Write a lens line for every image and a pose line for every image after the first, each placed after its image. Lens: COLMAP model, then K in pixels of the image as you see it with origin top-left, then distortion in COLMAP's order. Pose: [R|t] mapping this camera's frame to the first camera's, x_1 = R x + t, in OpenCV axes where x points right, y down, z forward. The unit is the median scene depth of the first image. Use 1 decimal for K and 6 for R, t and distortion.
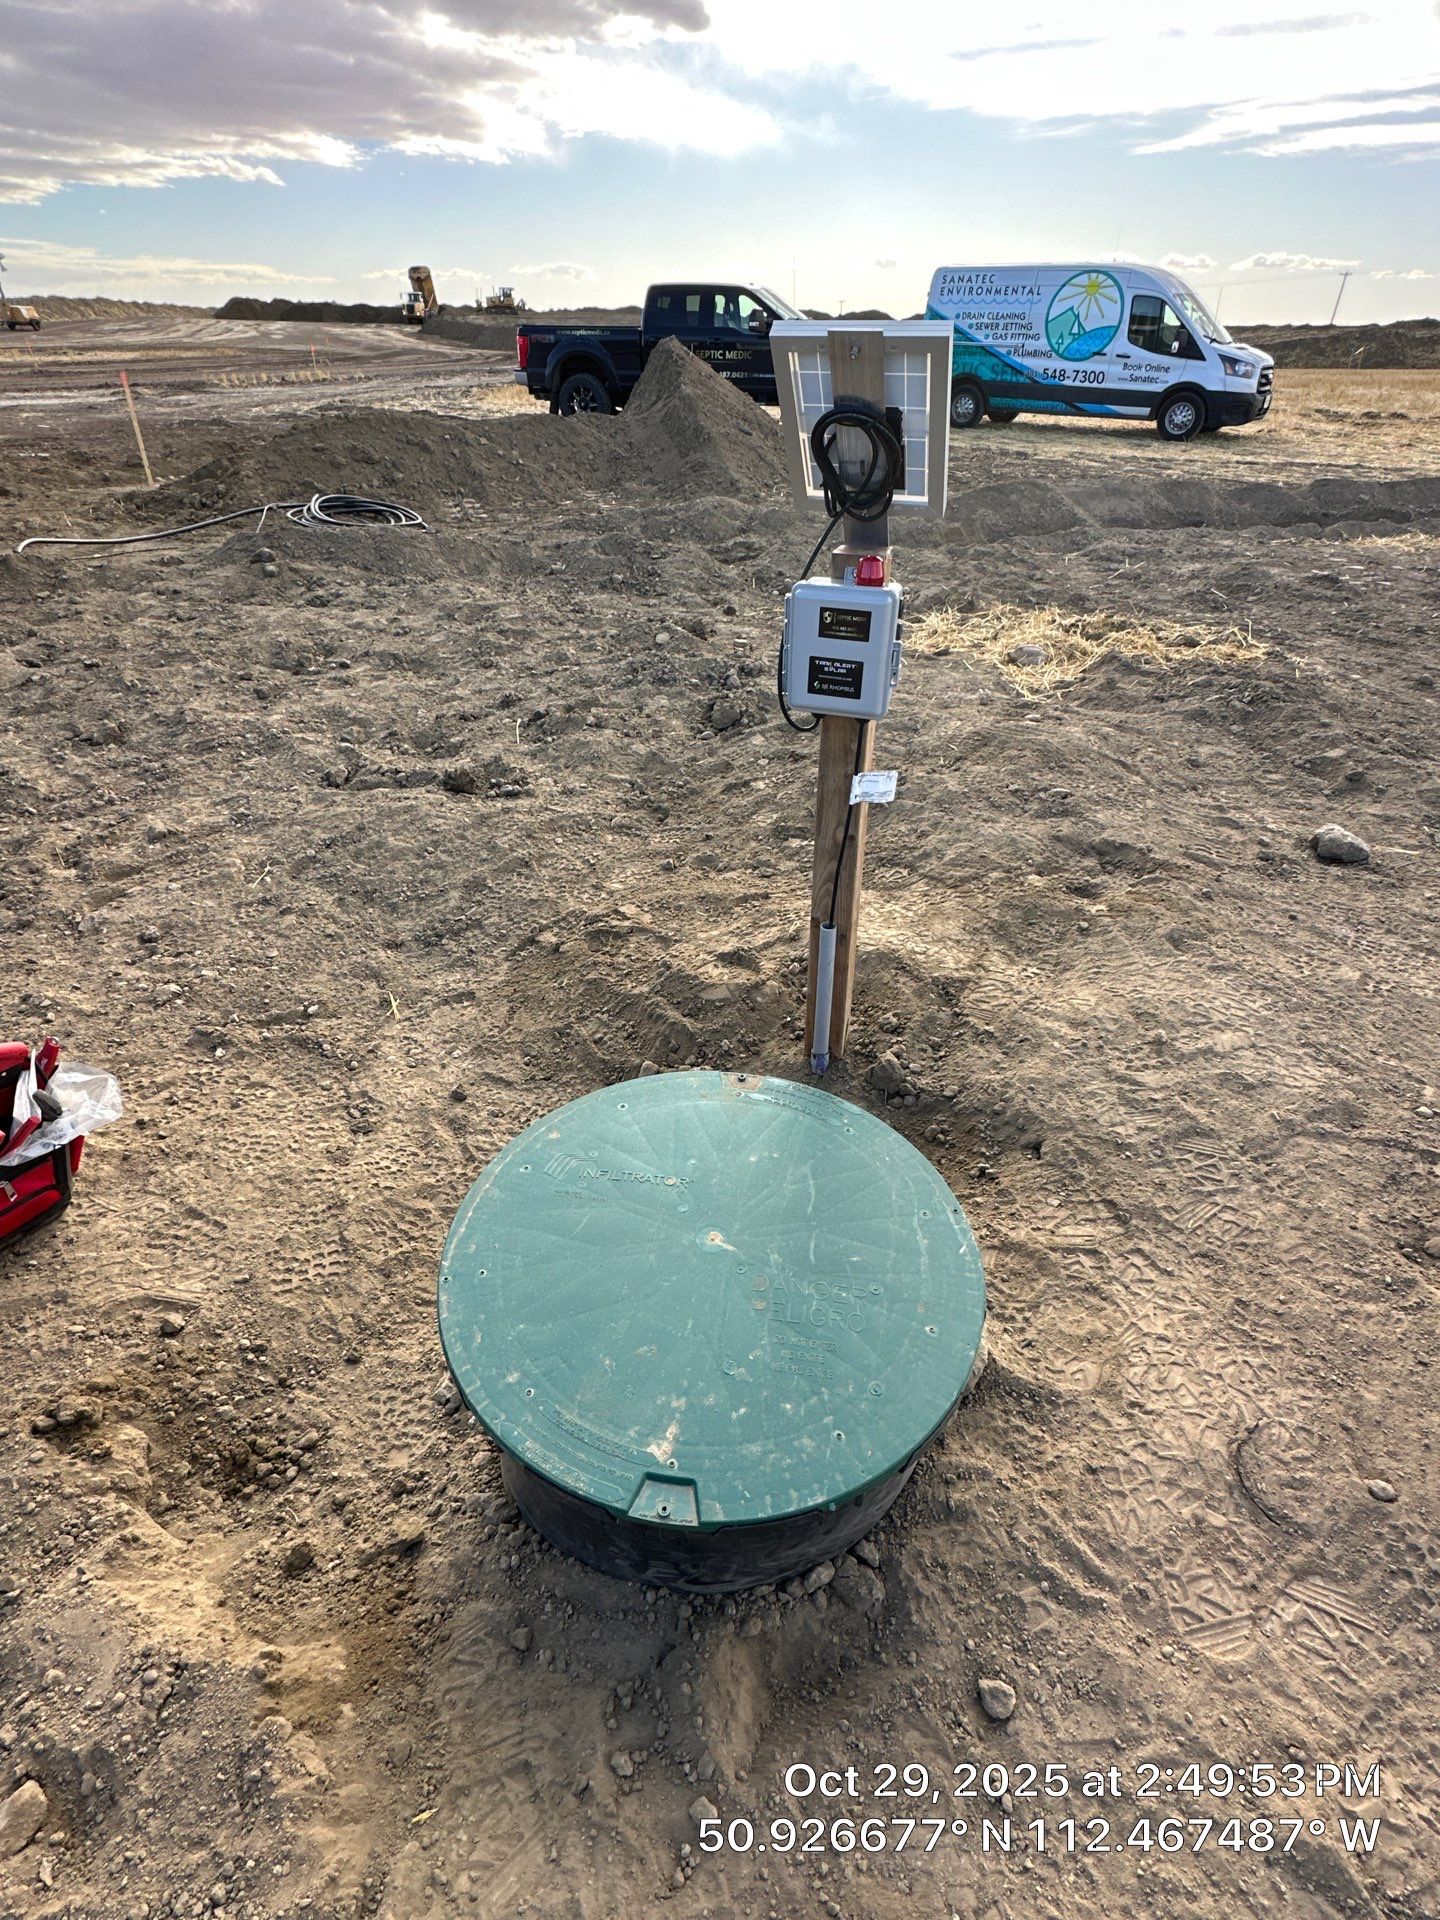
lens RADIAL K [[983.6, 0, 718.6], [0, 983.6, 962.8], [0, 0, 1]] dist [0.001115, -0.001117]
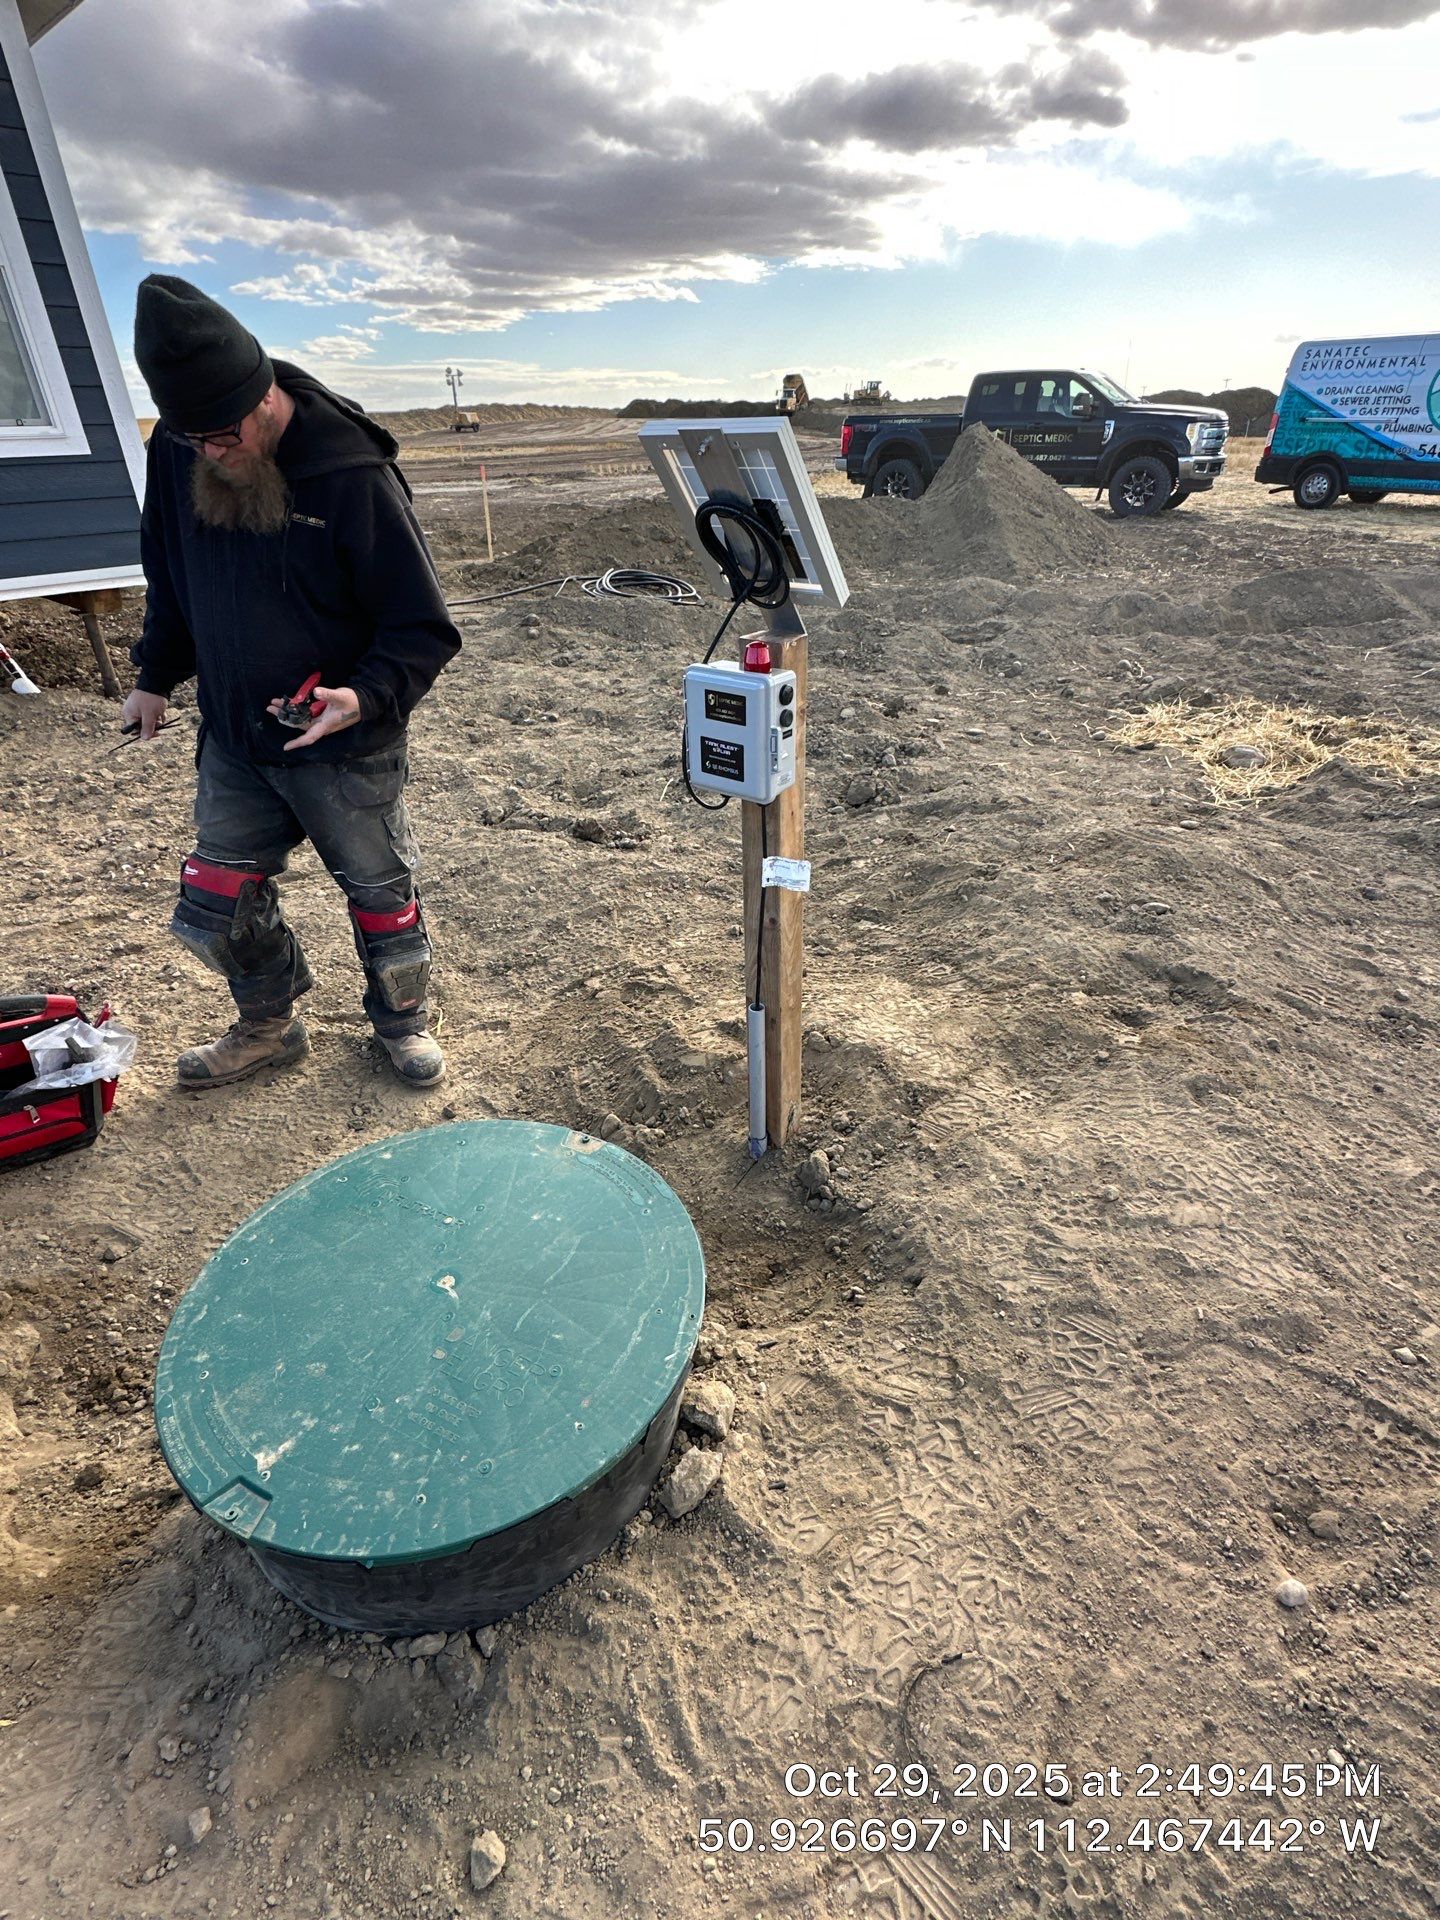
lens RADIAL K [[983.6, 0, 718.6], [0, 983.6, 956.6], [0, 0, 1]] dist [0.001115, -0.001117]
pose [[0.941504, 0.137611, -0.307626, 0.270383], [-0.158997, 0.986233, -0.045444, -0.026978], [0.297137, 0.091698, 0.950421, 0.039757]]
